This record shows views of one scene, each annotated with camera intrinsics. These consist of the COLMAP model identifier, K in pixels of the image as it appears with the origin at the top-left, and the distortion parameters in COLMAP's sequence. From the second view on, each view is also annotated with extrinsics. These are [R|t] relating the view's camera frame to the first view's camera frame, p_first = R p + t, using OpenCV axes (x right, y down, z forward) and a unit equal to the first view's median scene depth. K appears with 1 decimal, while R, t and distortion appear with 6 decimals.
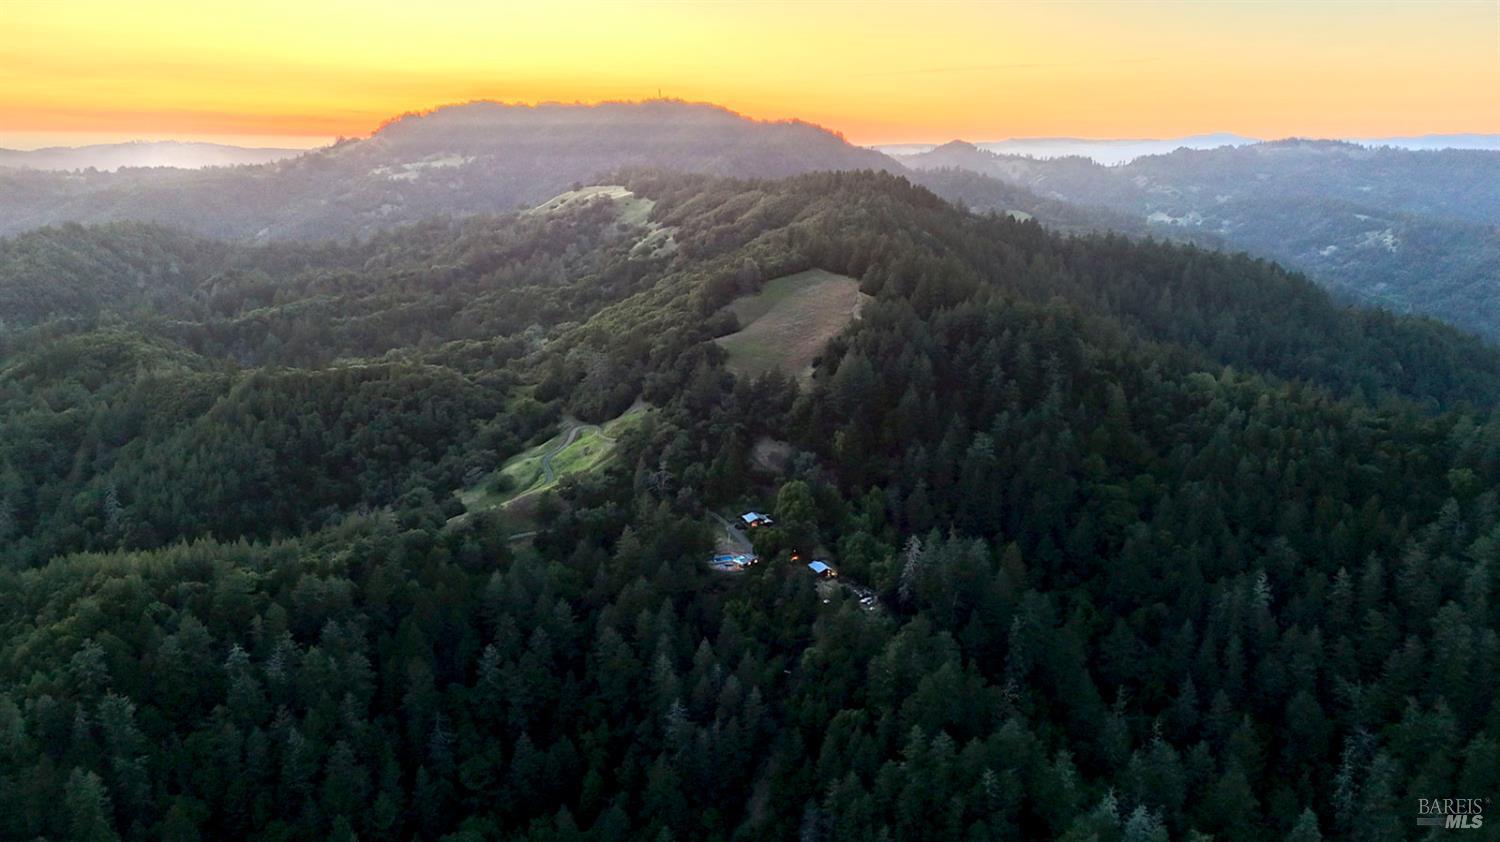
lens RADIAL K [[1100.1, 0, 750.3], [0, 1100.1, 411.0], [0, 0, 1]] dist [0.081464, -0.067386]
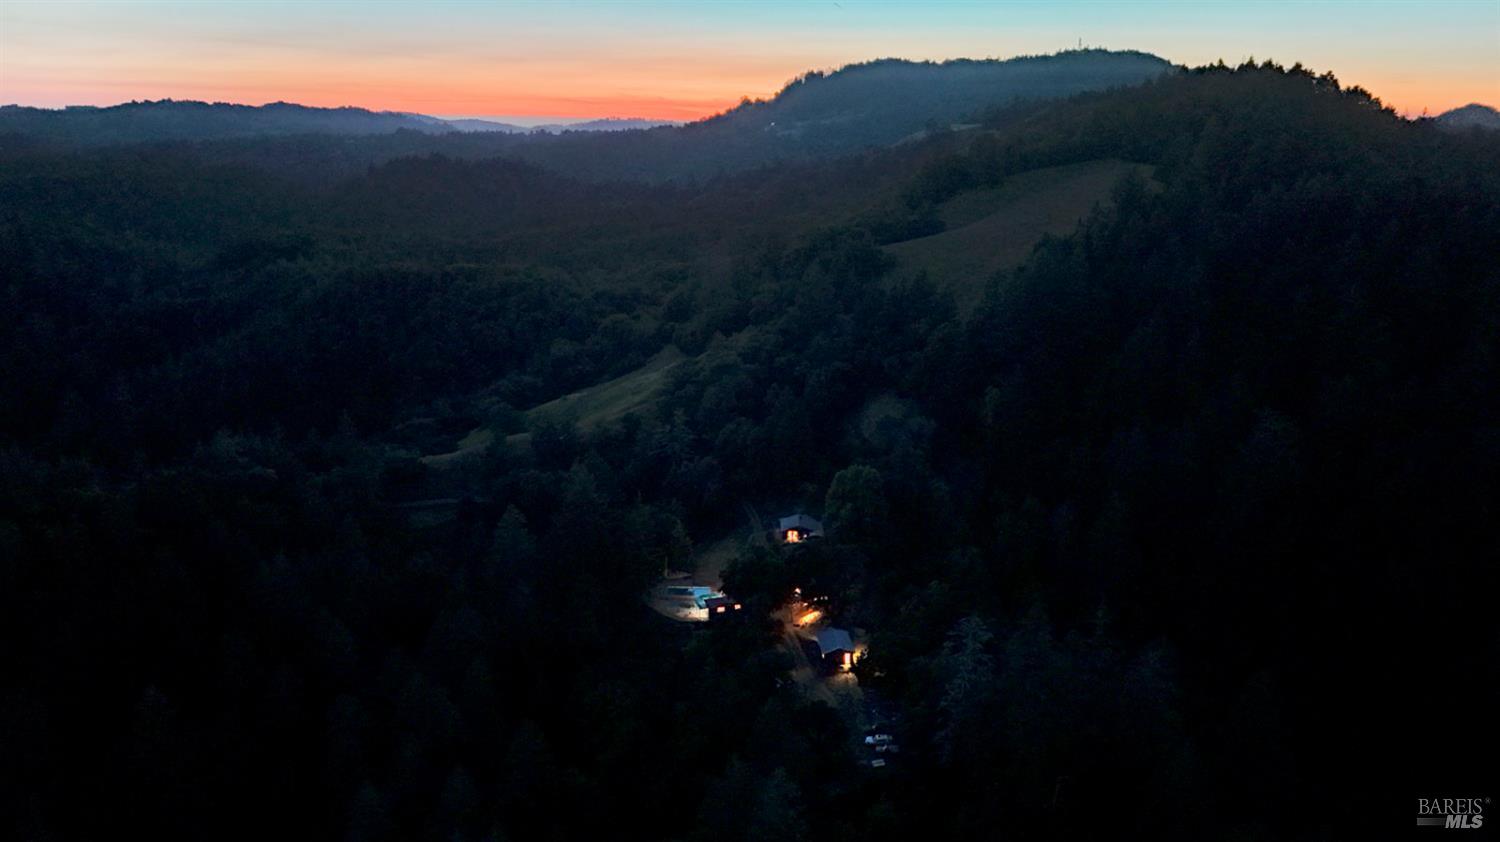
lens RADIAL K [[1100.1, 0, 750.3], [0, 1100.1, 411.0], [0, 0, 1]] dist [0.081464, -0.067386]
pose [[0.926991, 0.102384, -0.360840, 0.154540], [-0.097854, 0.994722, 0.030857, 0.023346], [0.362095, 0.006705, 0.932117, 0.427069]]
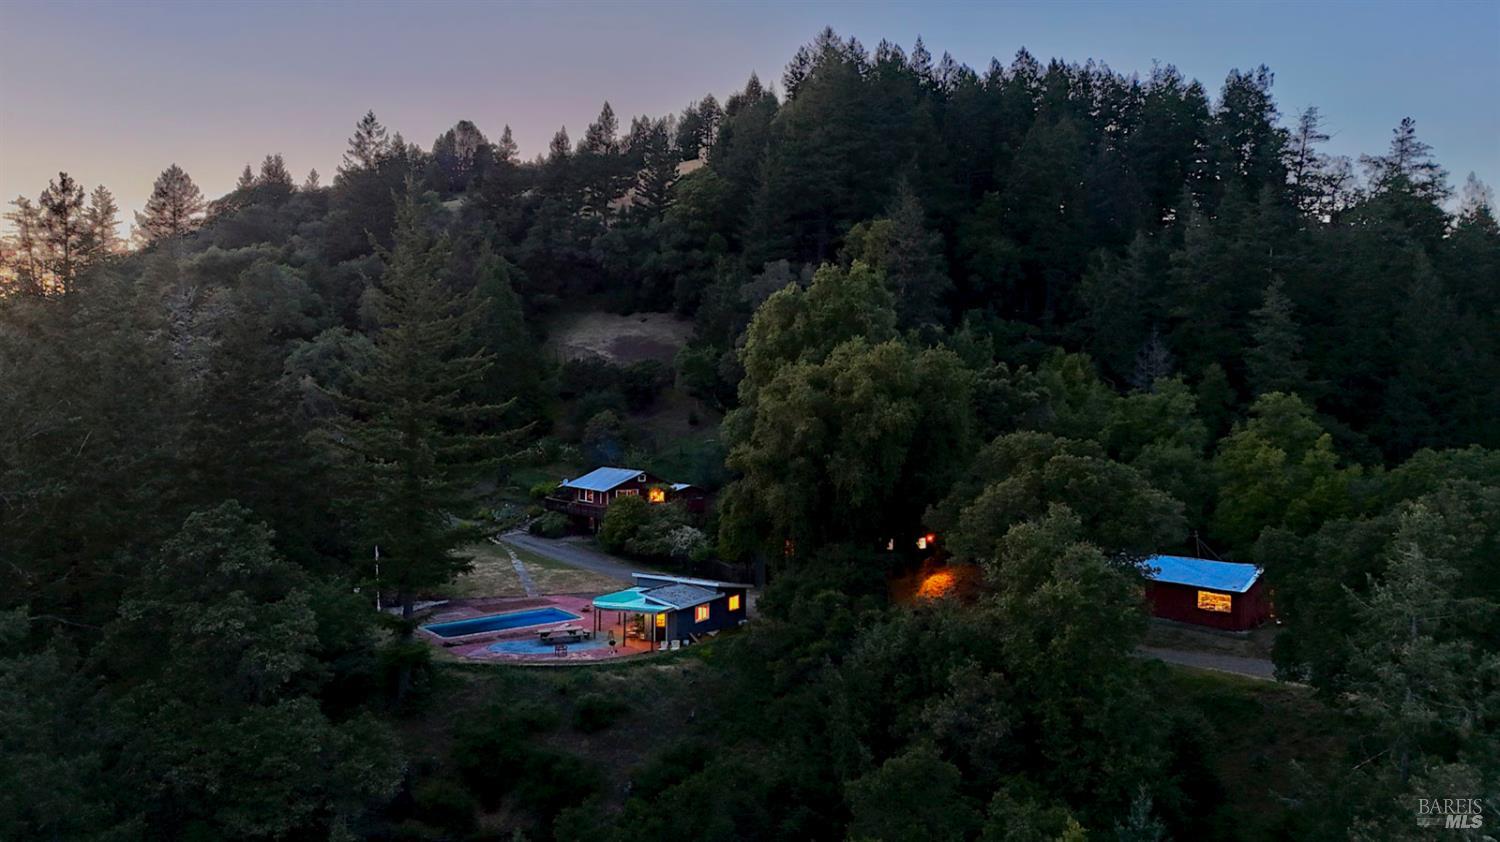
lens RADIAL K [[1100.1, 0, 750.3], [0, 1100.1, 411.0], [0, 0, 1]] dist [0.081464, -0.067386]
pose [[0.956468, -0.015034, 0.291451, -0.031633], [0.080872, 0.973216, -0.215200, 0.118197], [-0.280410, 0.229402, 0.932065, 0.694846]]
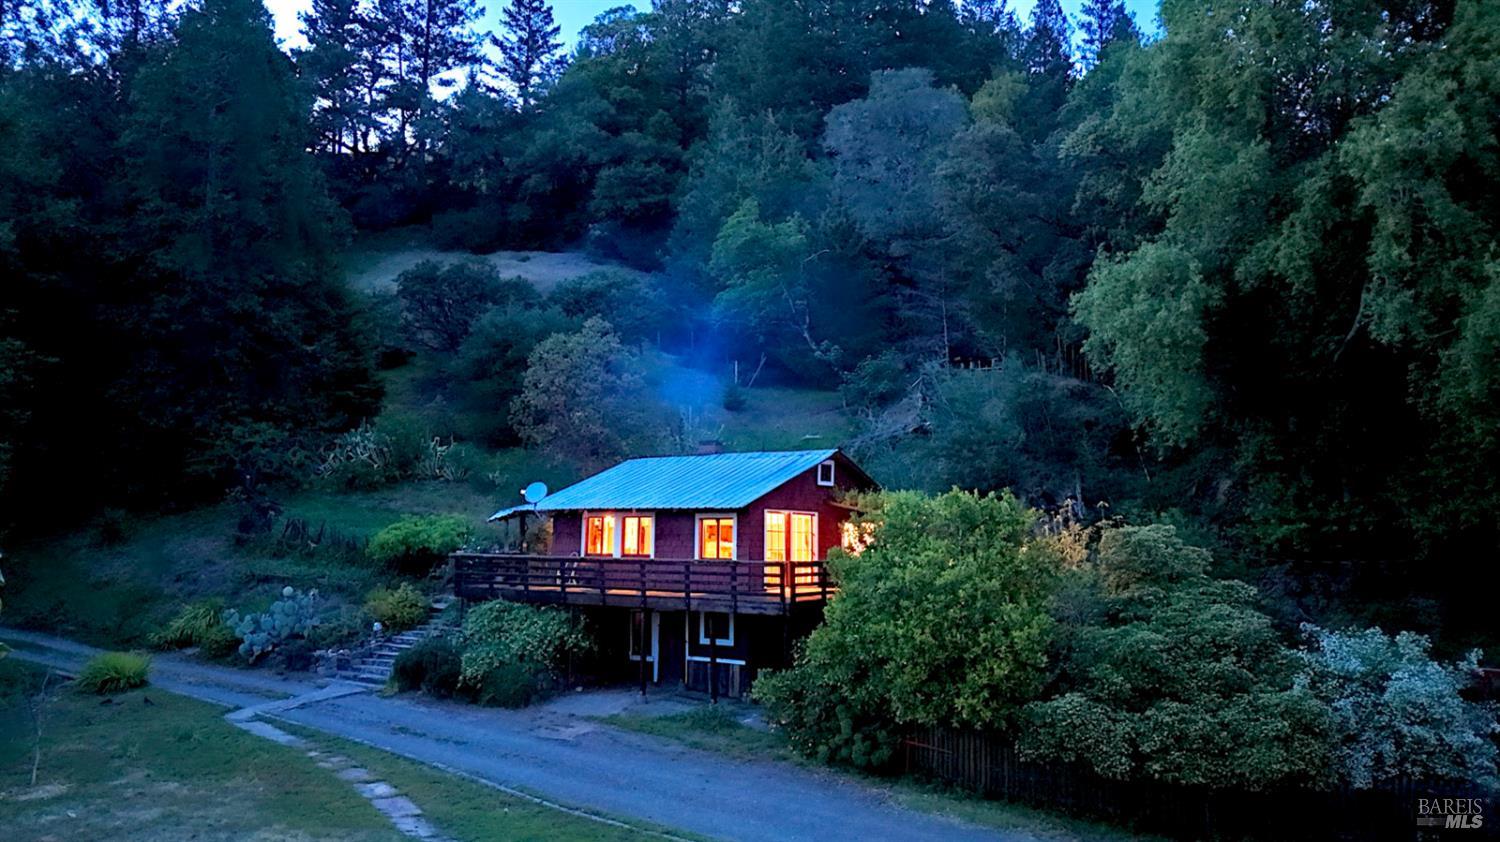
lens RADIAL K [[1100.1, 0, 750.3], [0, 1100.1, 411.0], [0, 0, 1]] dist [0.081464, -0.067386]
pose [[0.845626, 0.048109, 0.531604, -0.026362], [0.138509, 0.942038, -0.305580, 0.099871], [-0.515493, 0.332038, 0.789948, 0.840071]]
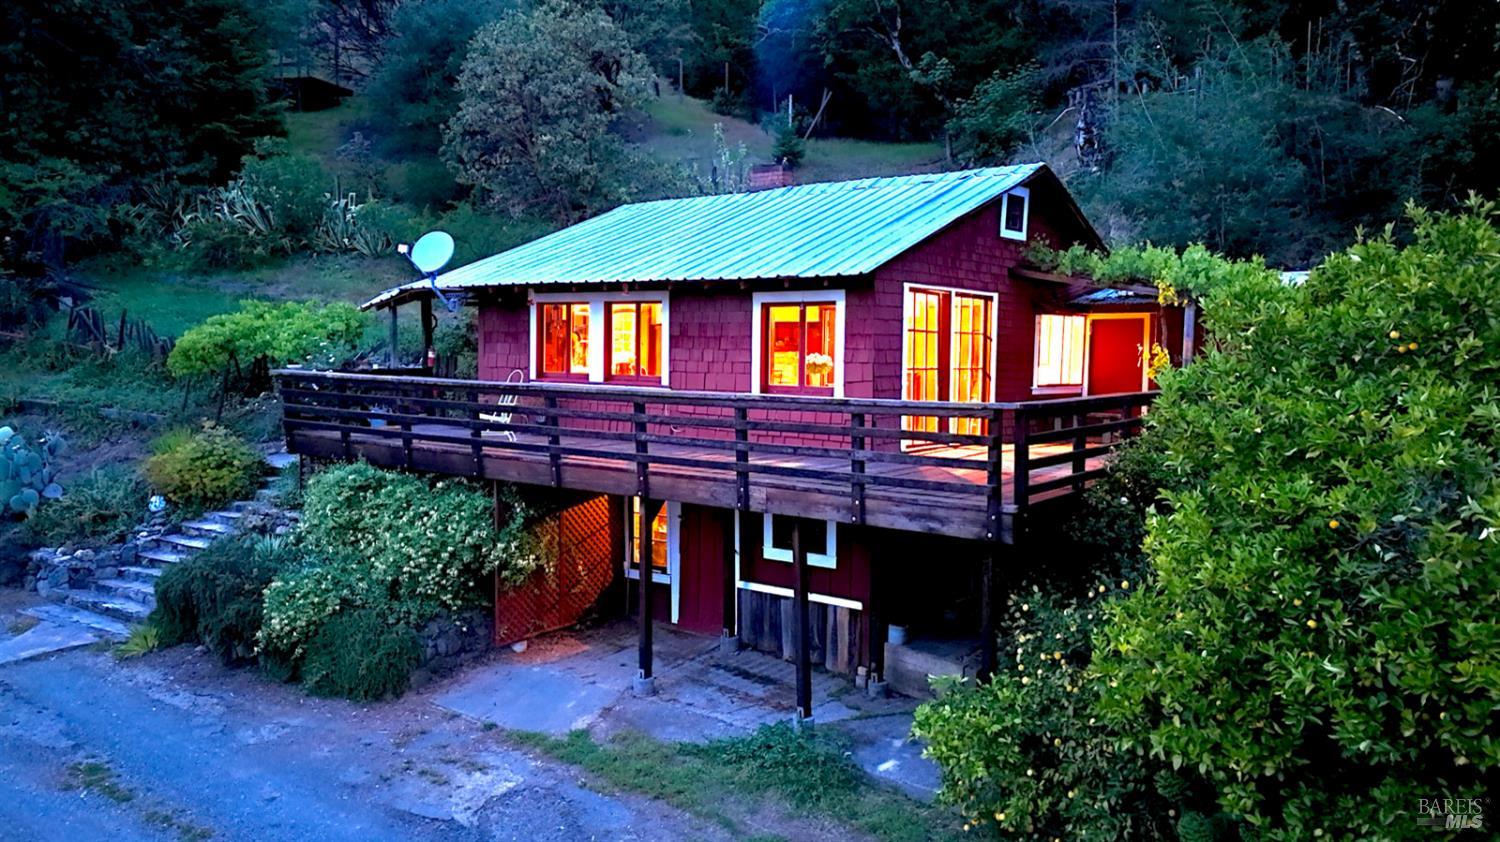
lens RADIAL K [[1102.2, 0, 750.0], [0, 1102.2, 421.0], [0, 0, 1]] dist [0.050732, -0.060928]
pose [[0.859299, -0.045210, 0.509471, -0.013496], [0.130454, 0.982515, -0.132842, 0.094319], [-0.494557, 0.180613, 0.850172, 0.863567]]
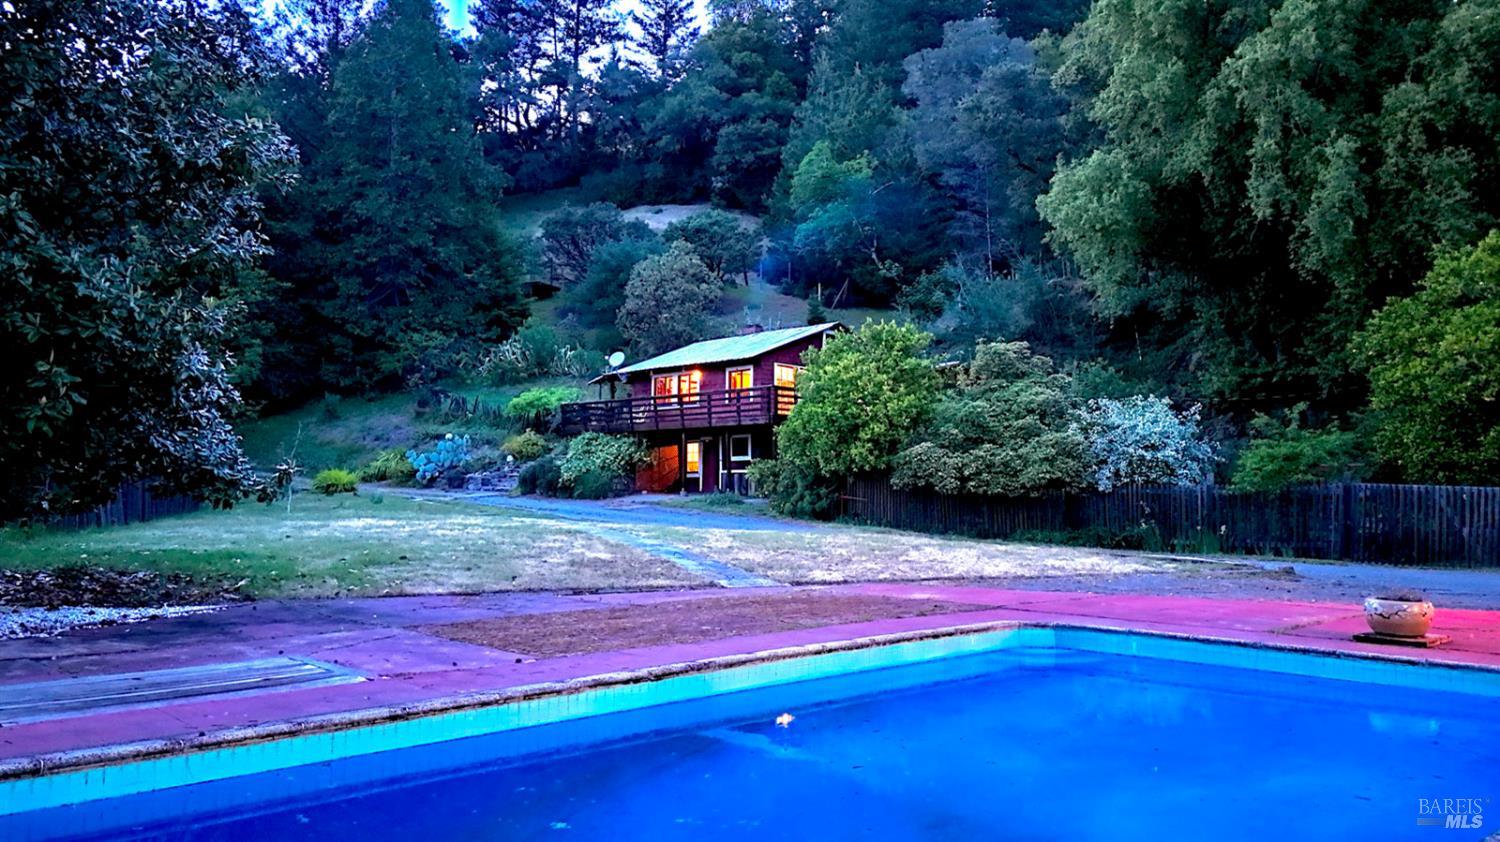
lens RADIAL K [[1100.1, 0, 750.3], [0, 1100.1, 411.0], [0, 0, 1]] dist [0.081464, -0.067386]
pose [[0.919478, 0.019731, 0.392646, -0.026804], [0.106287, 0.949072, -0.296590, 0.111722], [-0.378501, 0.314441, 0.870554, 0.823353]]
